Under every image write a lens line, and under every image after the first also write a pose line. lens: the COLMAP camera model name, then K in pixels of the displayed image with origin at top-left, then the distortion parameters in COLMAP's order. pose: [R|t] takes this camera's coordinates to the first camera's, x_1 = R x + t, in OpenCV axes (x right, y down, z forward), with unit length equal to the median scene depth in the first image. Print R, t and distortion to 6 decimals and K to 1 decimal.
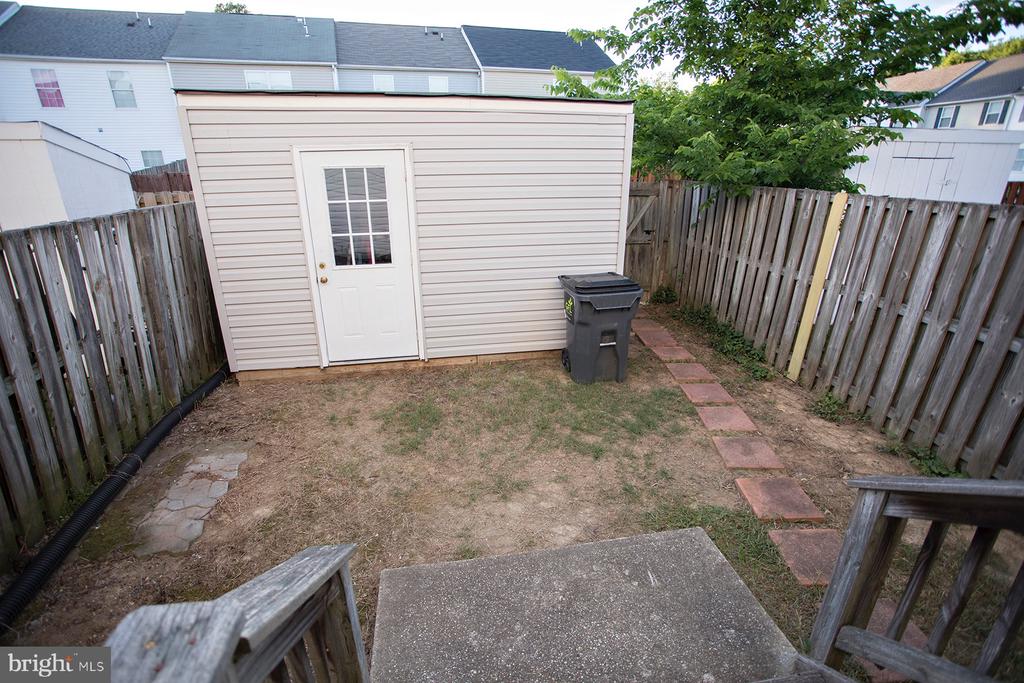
lens RADIAL K [[495.8, 0, 509.1], [0, 495.8, 343.0], [0, 0, 1]] dist [-0.071273, 0.029298]
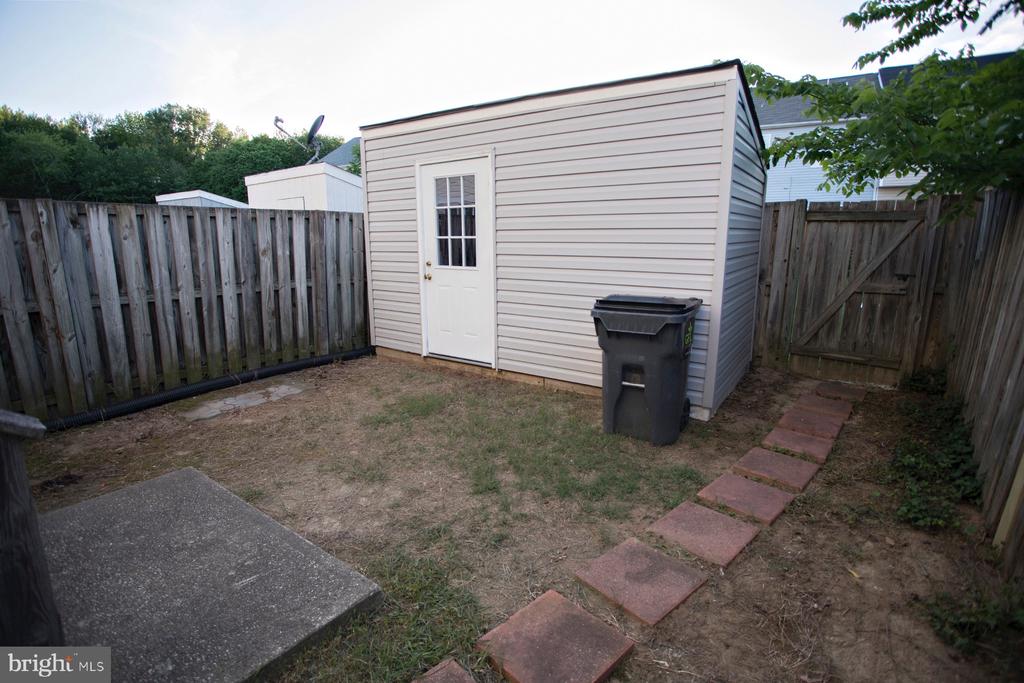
lens RADIAL K [[495.8, 0, 509.1], [0, 495.8, 343.0], [0, 0, 1]] dist [-0.071273, 0.029298]
pose [[0.696713, 0.150845, -0.701311, 0.581138], [-0.251203, 0.967042, -0.041555, 0.019882], [0.671929, 0.205123, 0.711643, 0.351235]]
